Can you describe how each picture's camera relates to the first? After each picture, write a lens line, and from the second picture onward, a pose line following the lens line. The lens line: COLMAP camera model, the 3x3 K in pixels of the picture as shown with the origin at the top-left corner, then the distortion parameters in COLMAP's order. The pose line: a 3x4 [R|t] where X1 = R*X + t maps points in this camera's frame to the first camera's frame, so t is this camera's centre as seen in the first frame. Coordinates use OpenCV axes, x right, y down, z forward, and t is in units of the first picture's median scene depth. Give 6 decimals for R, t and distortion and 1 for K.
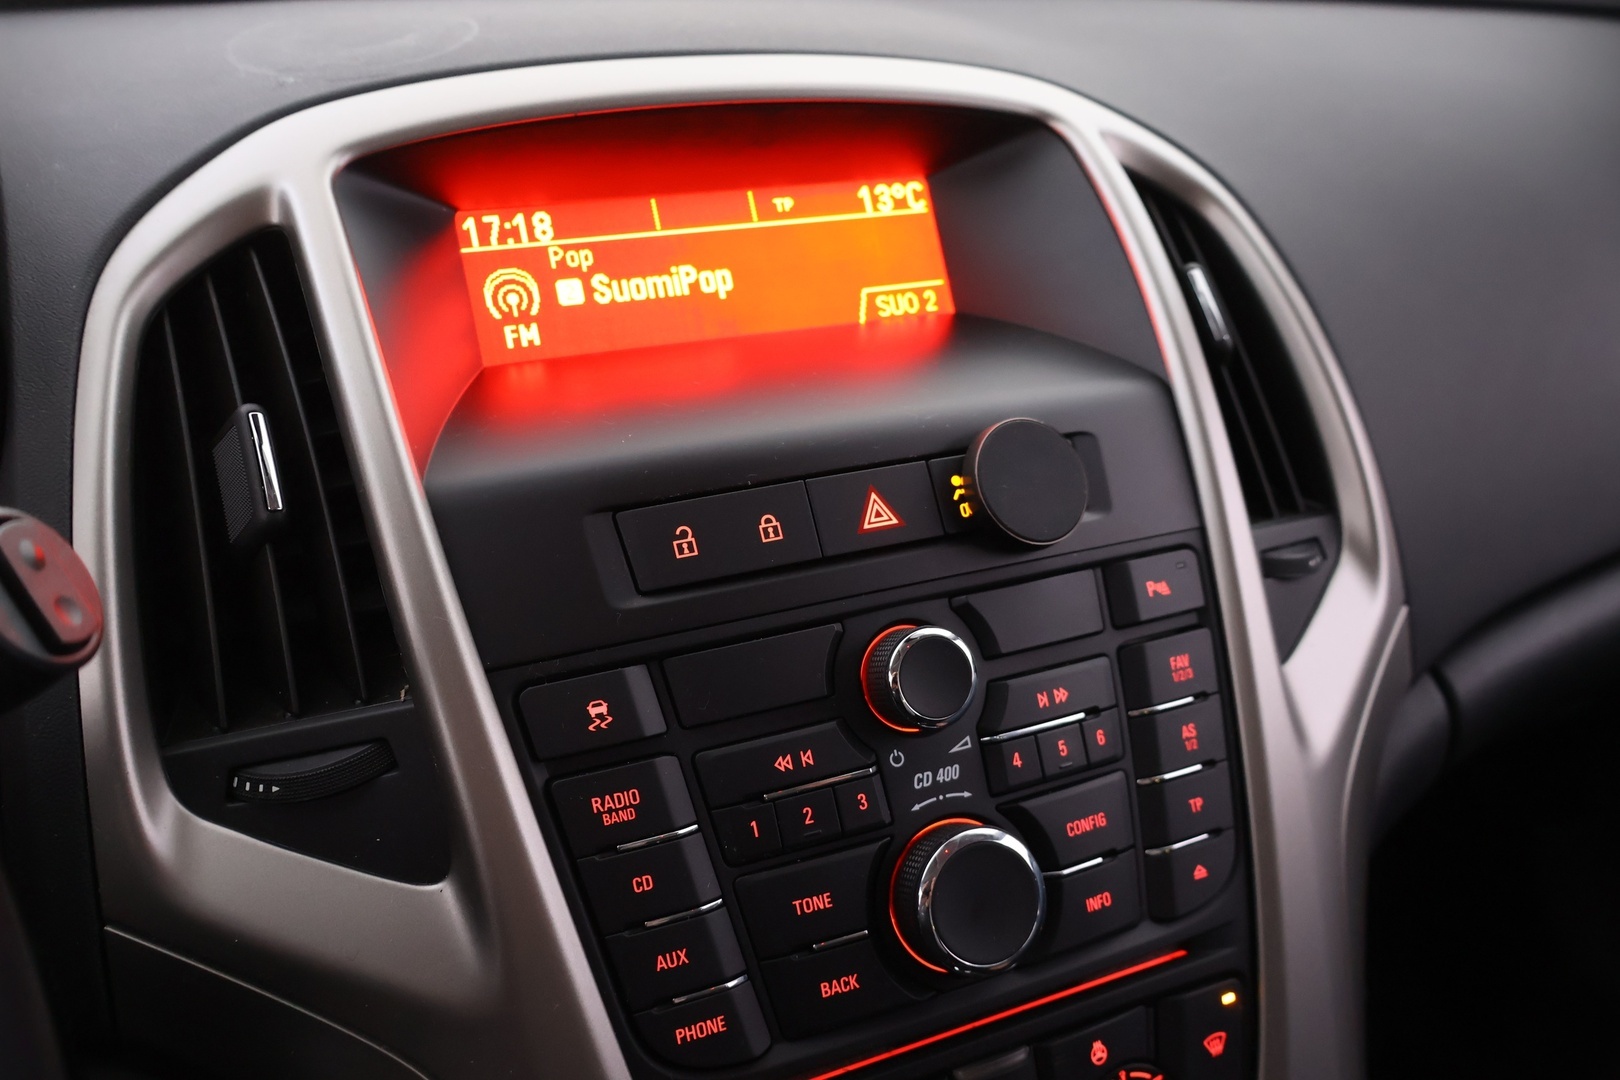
lens RADIAL K [[1421.1, 0, 810.0], [0, 1421.1, 540.0], [0, 0, 1]] dist [-0.005631, -0.003182]
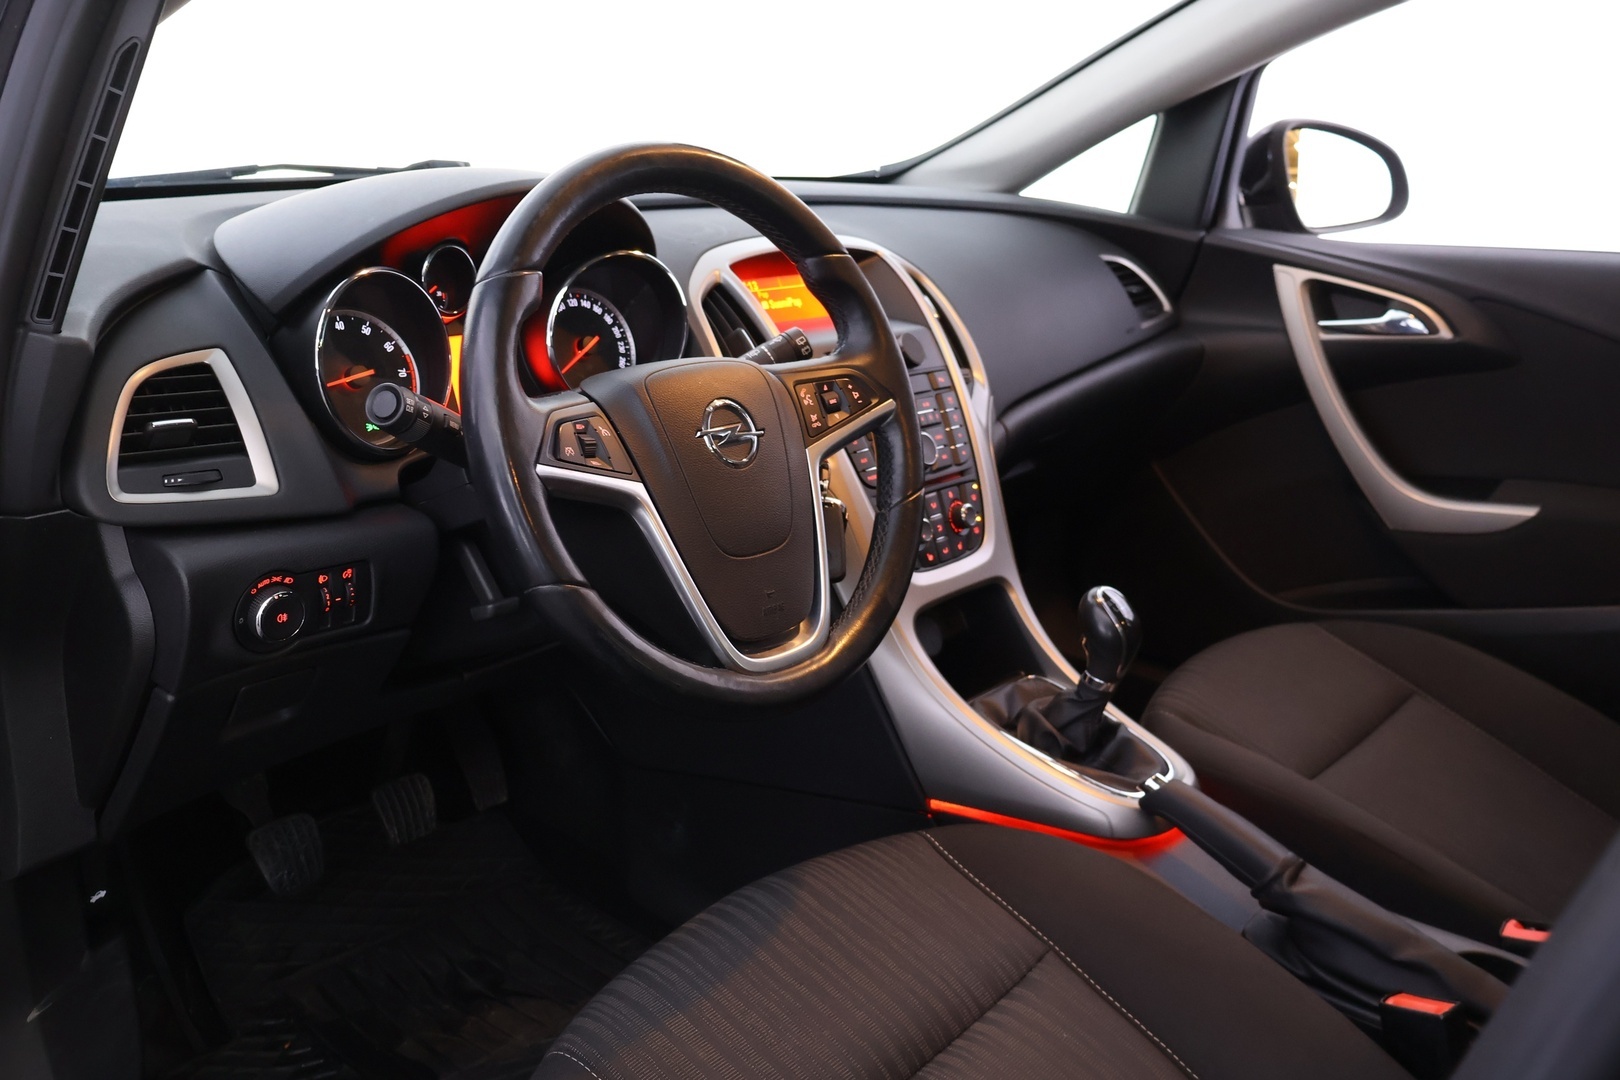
lens RADIAL K [[1421.1, 0, 810.0], [0, 1421.1, 540.0], [0, 0, 1]] dist [-0.005631, -0.003182]
pose [[0.917488, -0.086627, 0.388216, -1.485177], [0.115188, 0.992041, -0.050862, 0.577683], [-0.380720, 0.091383, 0.920164, -2.140090]]
